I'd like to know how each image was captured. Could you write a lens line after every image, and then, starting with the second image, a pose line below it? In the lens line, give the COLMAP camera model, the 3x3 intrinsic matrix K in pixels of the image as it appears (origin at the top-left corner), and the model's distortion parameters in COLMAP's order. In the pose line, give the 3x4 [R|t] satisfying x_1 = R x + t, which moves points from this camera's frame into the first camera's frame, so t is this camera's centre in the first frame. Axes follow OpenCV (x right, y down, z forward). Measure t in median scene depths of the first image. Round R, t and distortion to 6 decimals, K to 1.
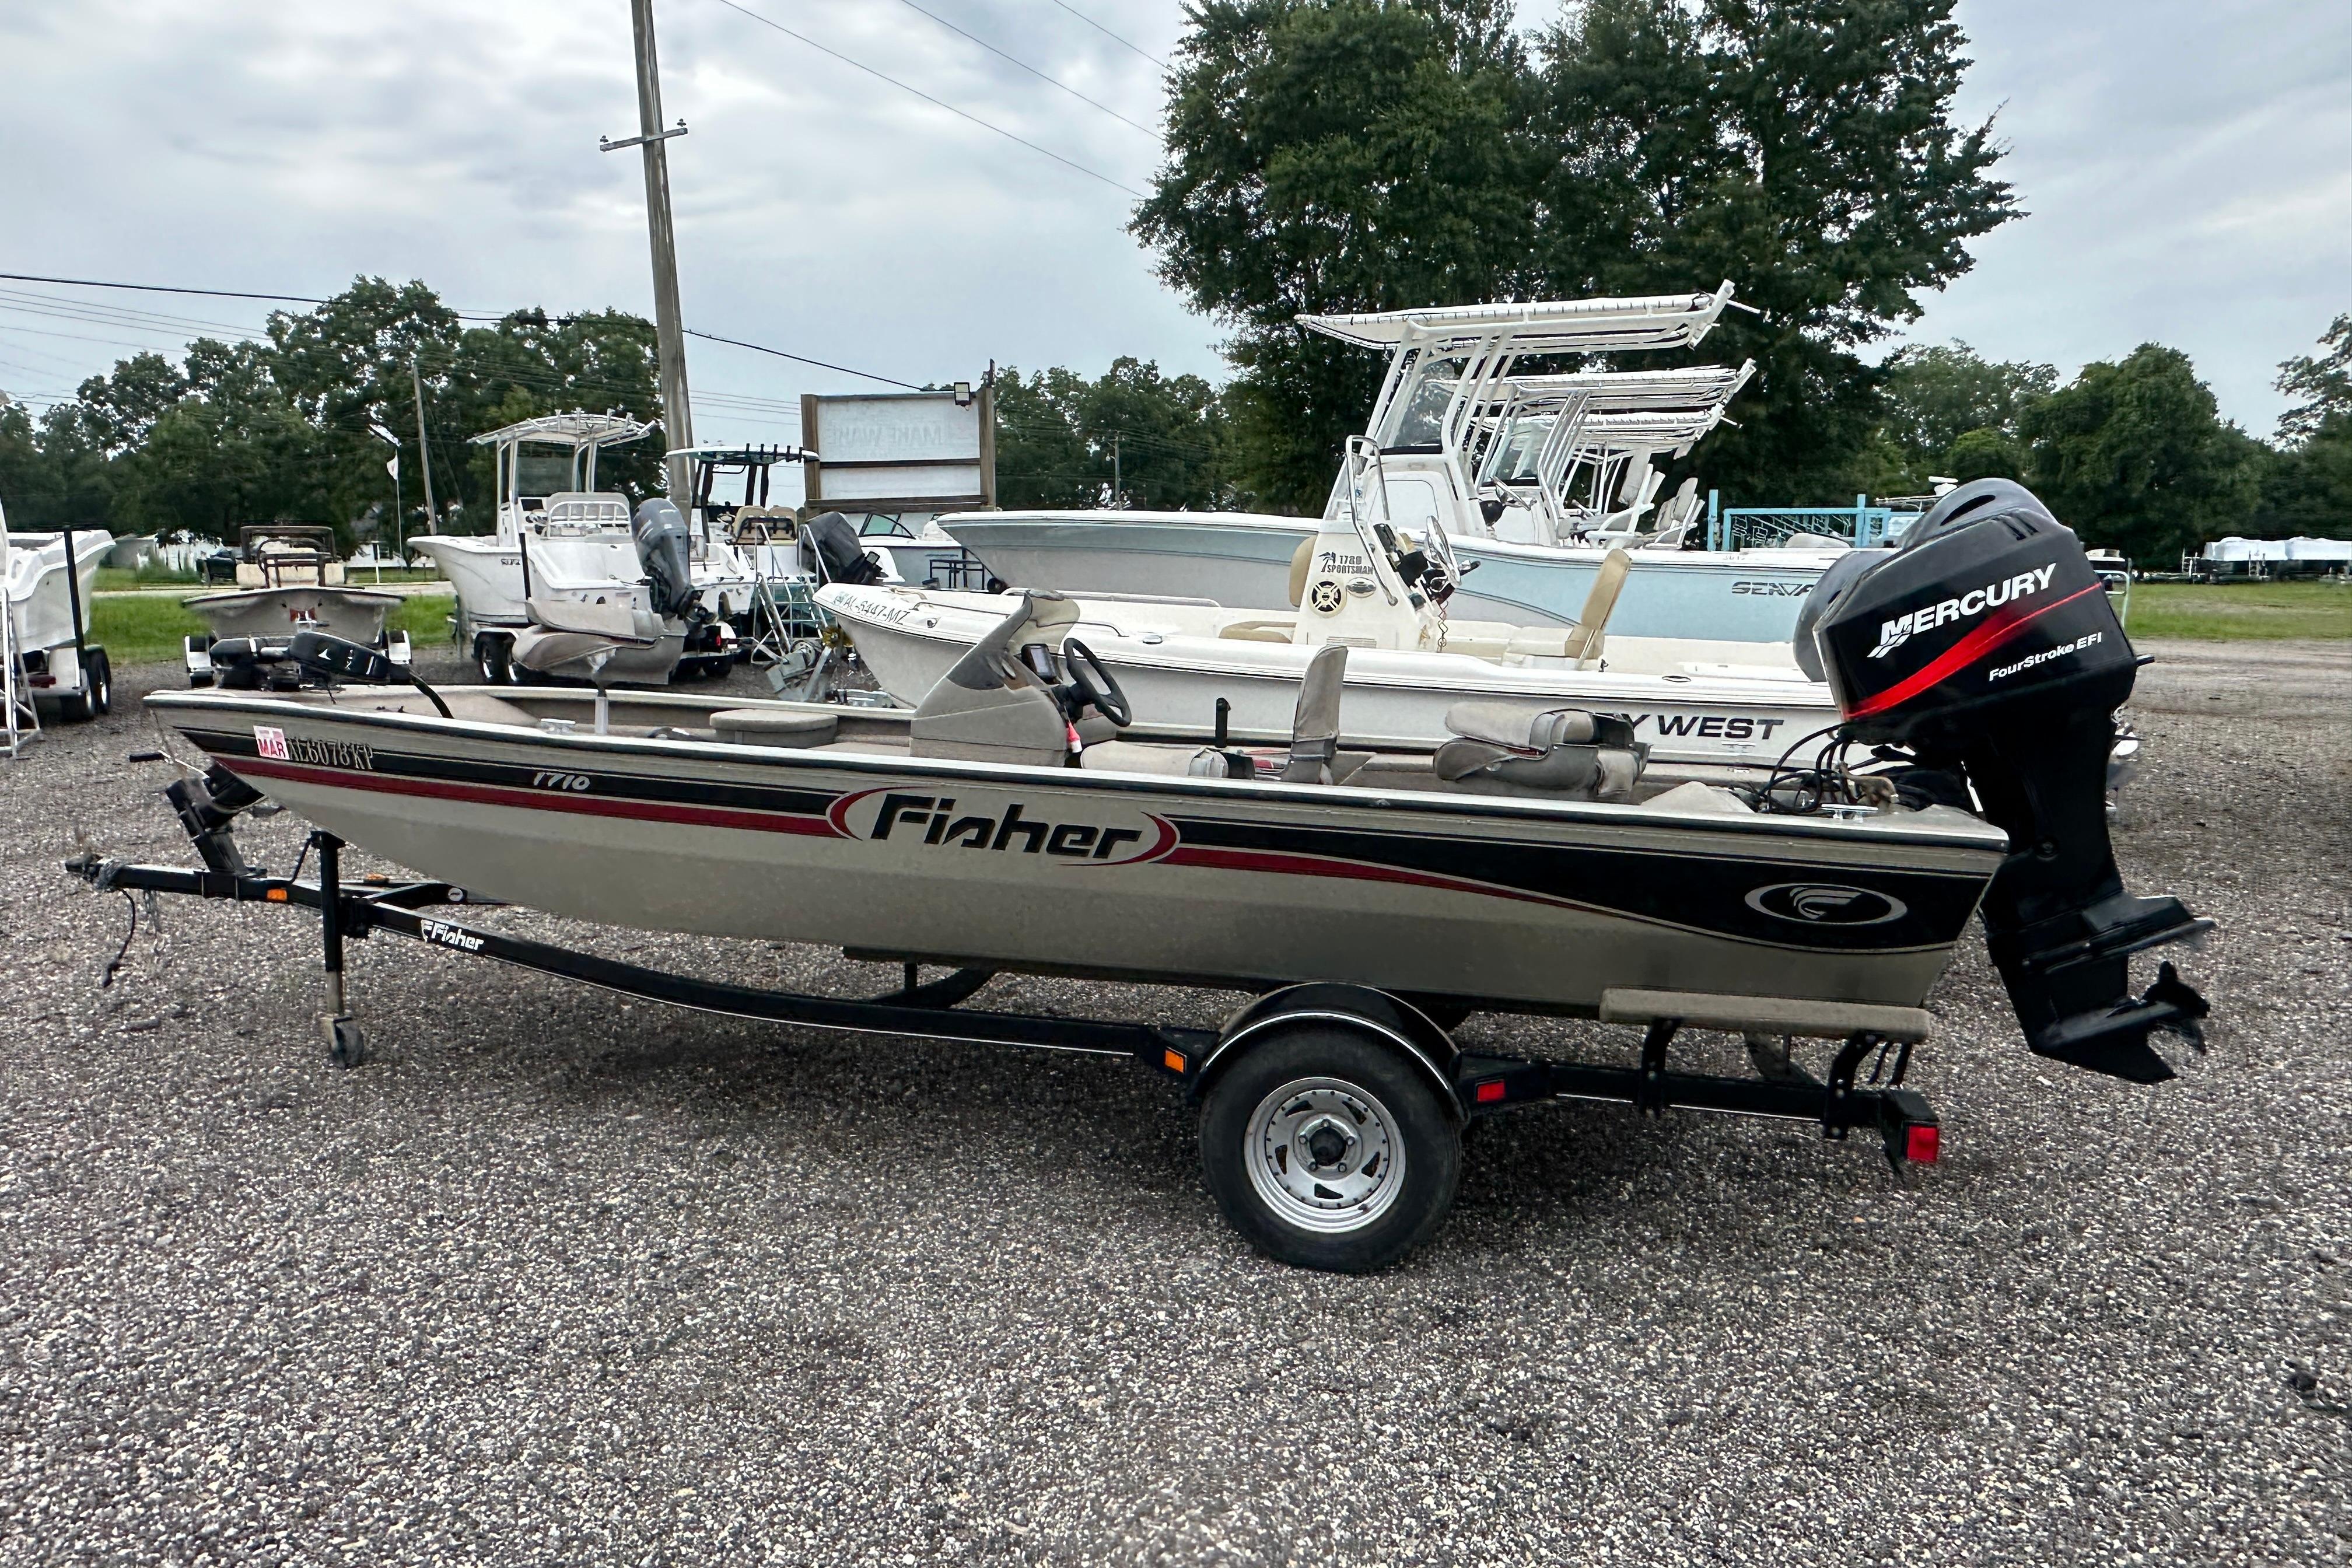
lens RADIAL K [[1508.2, 0, 1168.2], [0, 1508.2, 795.3], [0, 0, 1]] dist [-0.001480, 0.000286]
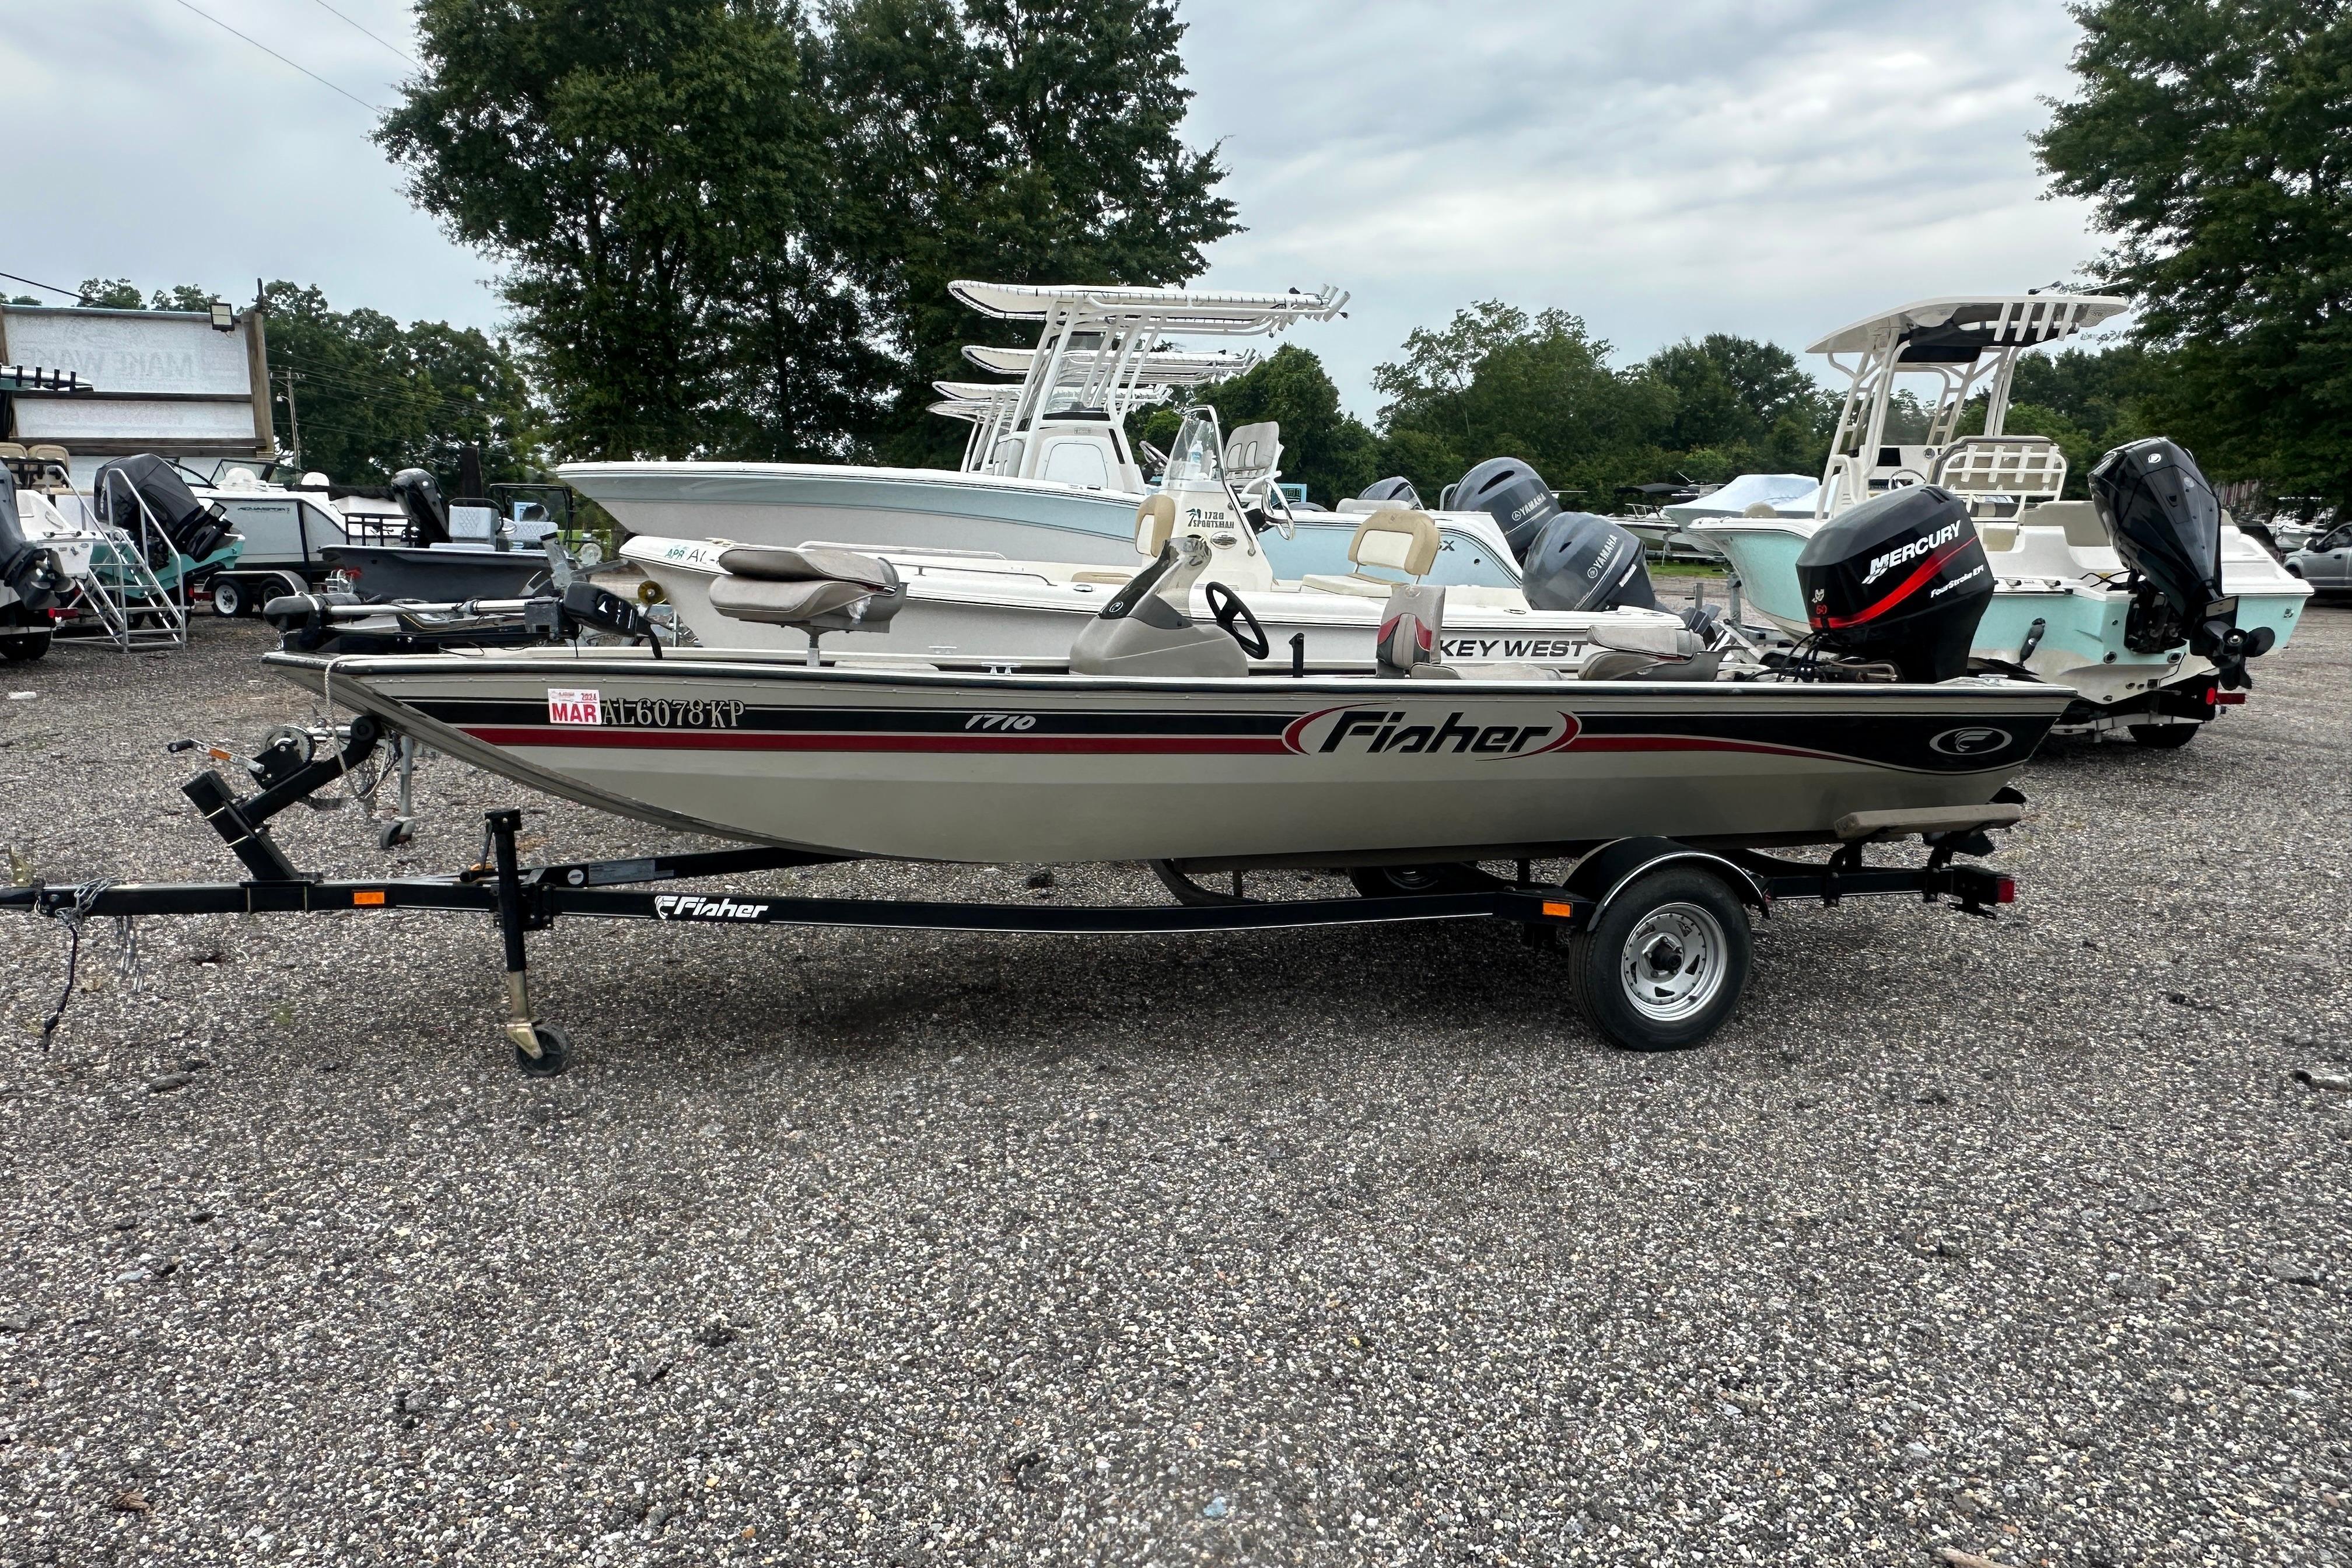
lens RADIAL K [[1507.5, 0, 1176.0], [0, 1507.5, 784.0], [0, 0, 1]] dist [-0.000426, 0.000529]
pose [[0.866290, -0.077641, 0.493471, -0.403321], [0.069239, 0.996975, 0.035312, 0.002192], [-0.494720, 0.003577, 0.869045, 0.027288]]
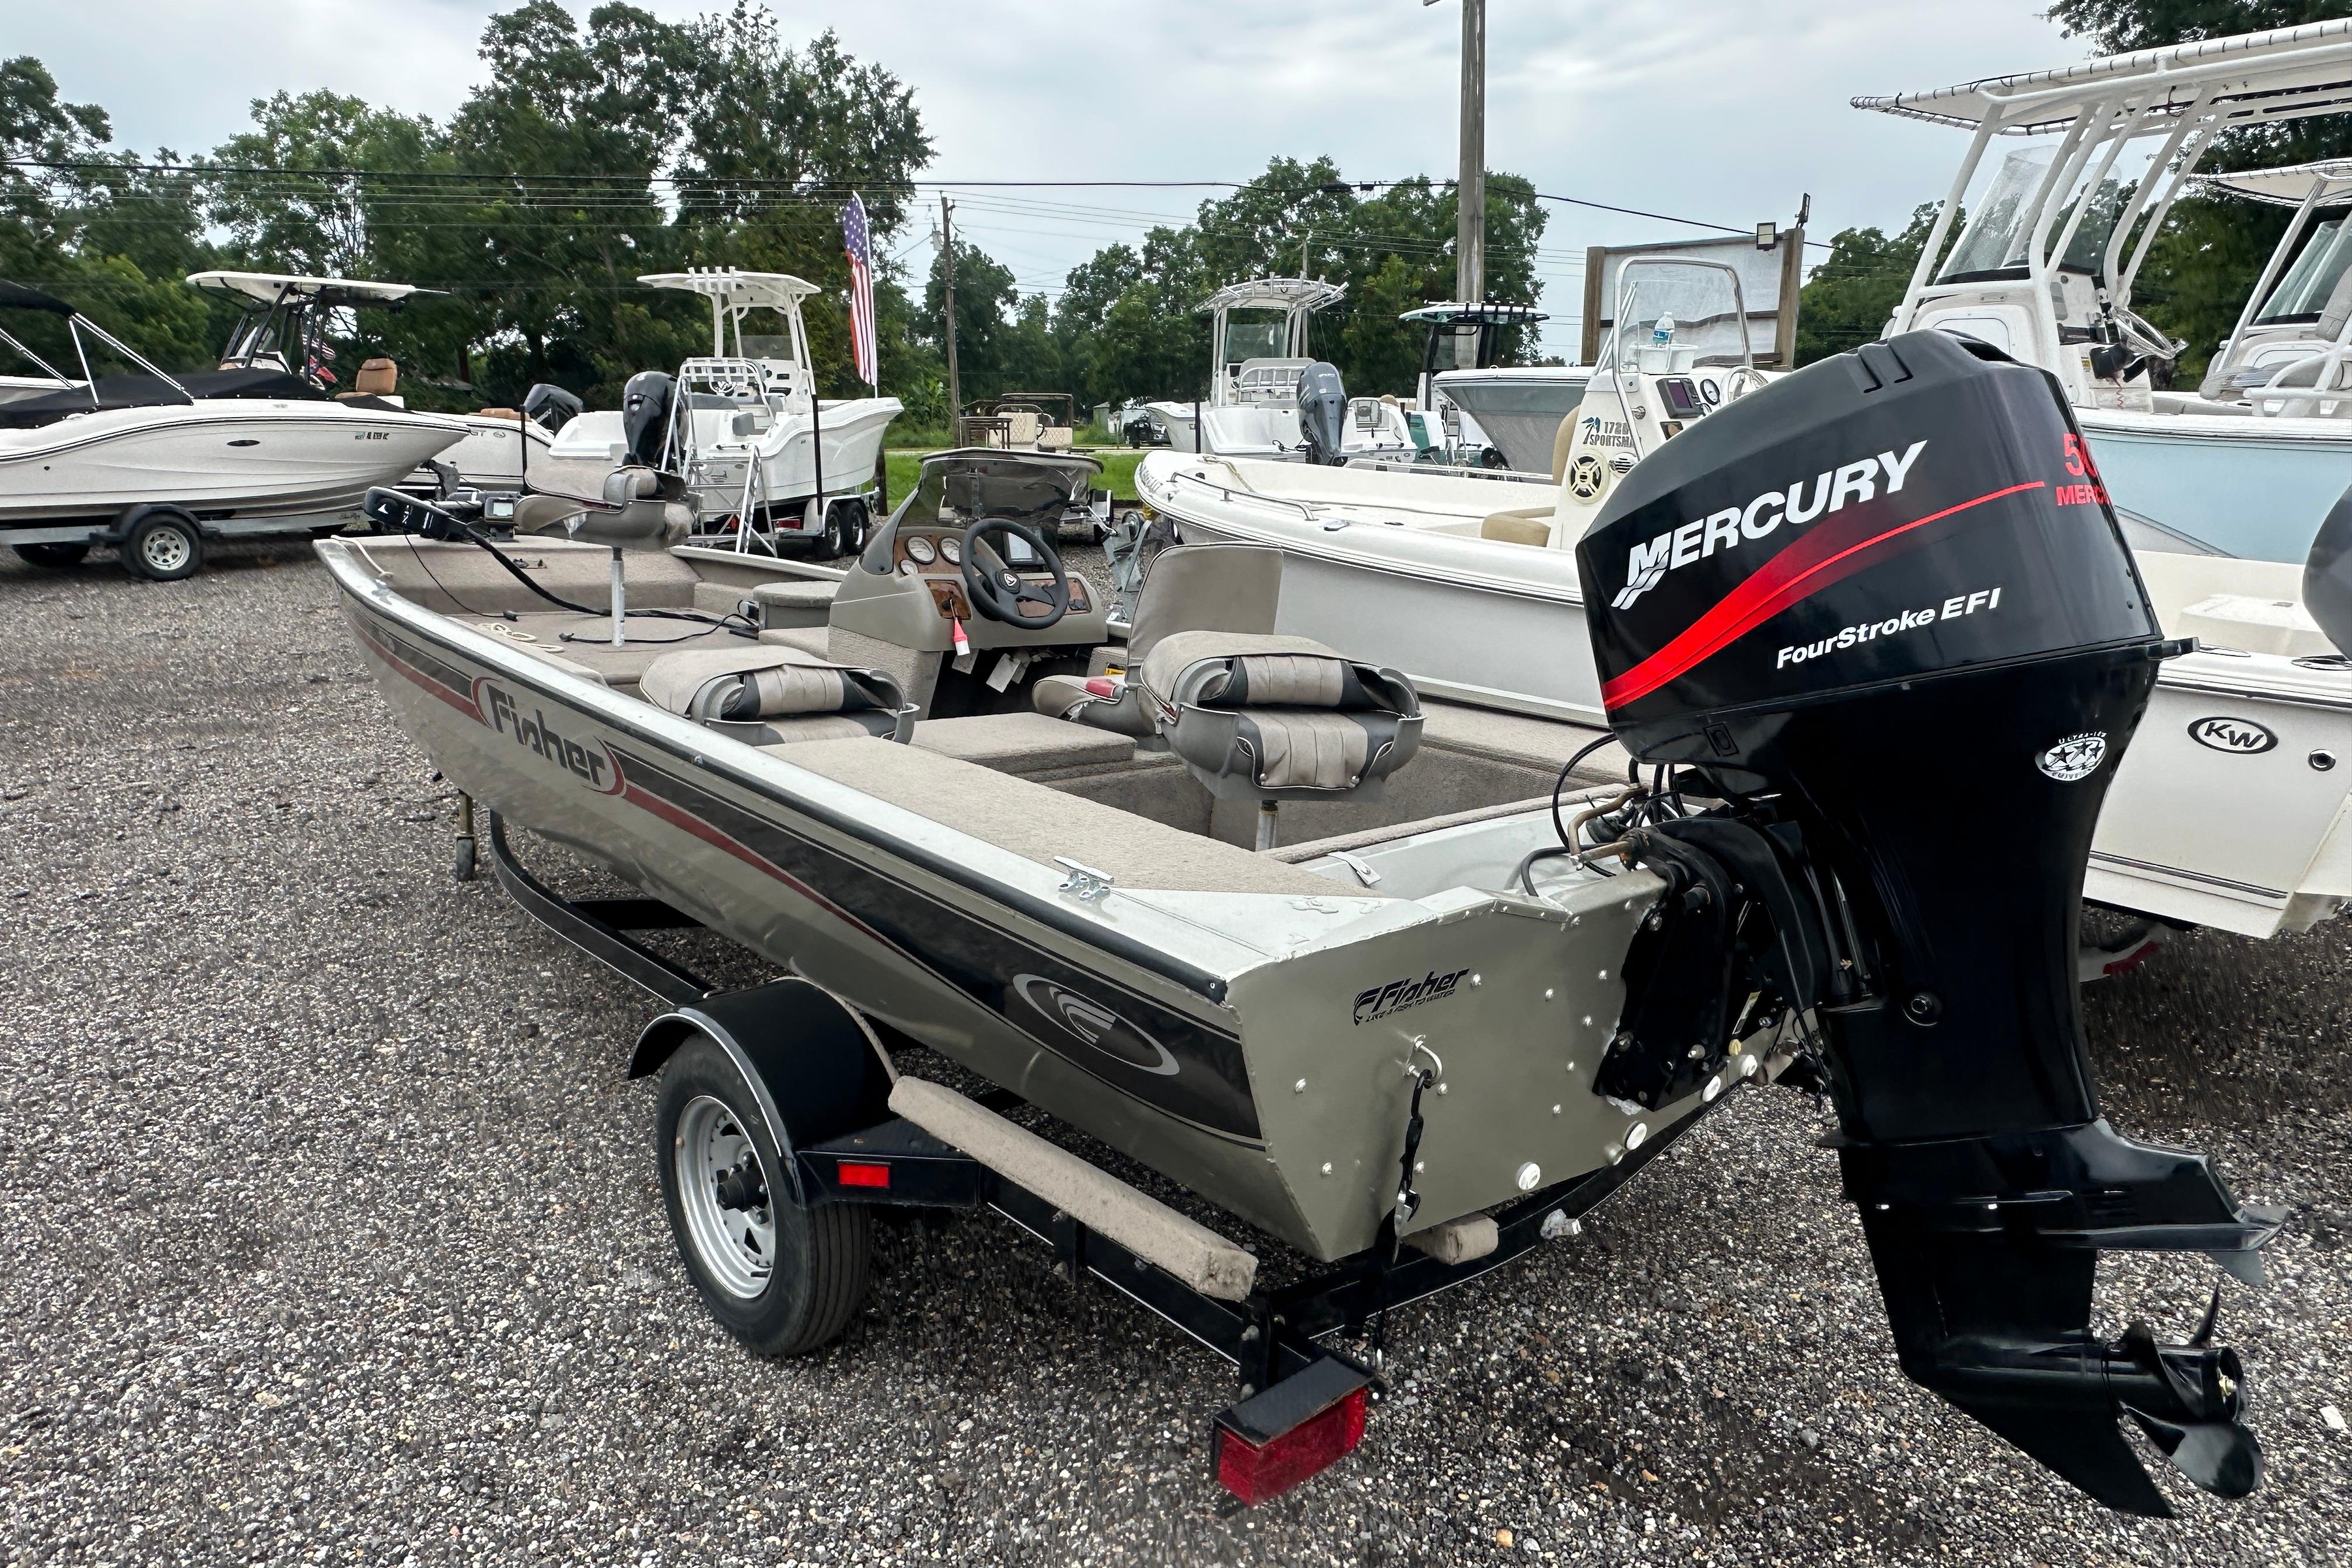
lens RADIAL K [[1508.2, 0, 1168.2], [0, 1508.2, 795.3], [0, 0, 1]] dist [-0.001480, 0.000286]
pose [[0.840726, 0.133699, -0.524694, 0.297993], [-0.088642, 0.989947, 0.110219, -0.032883], [0.534155, -0.046154, 0.844126, 0.205992]]
